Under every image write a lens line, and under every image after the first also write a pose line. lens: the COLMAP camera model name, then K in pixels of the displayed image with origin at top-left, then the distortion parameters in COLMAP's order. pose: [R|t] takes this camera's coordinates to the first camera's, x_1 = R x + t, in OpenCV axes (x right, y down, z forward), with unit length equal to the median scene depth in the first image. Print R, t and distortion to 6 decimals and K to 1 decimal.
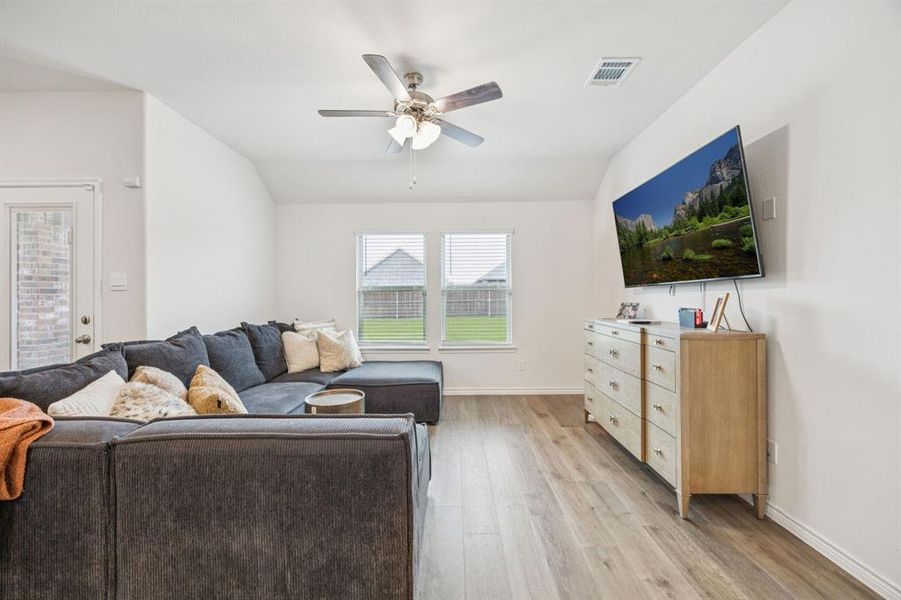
lens RADIAL K [[346.0, 0, 452.7], [0, 346.0, 295.2], [0, 0, 1]] dist [-0.000936, -0.000363]
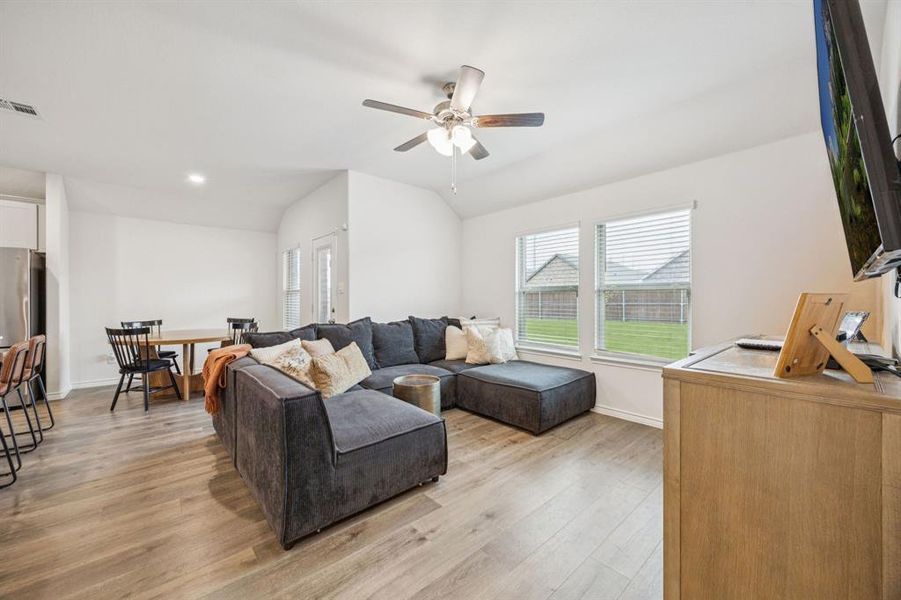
lens RADIAL K [[346.0, 0, 448.8], [0, 346.0, 298.9], [0, 0, 1]] dist [-0.000936, -0.000363]
pose [[0.663346, 0.006354, -0.748285, 0.605753], [0.001679, 0.999949, 0.009980, -0.001844], [0.748311, -0.007877, 0.663302, 0.271881]]
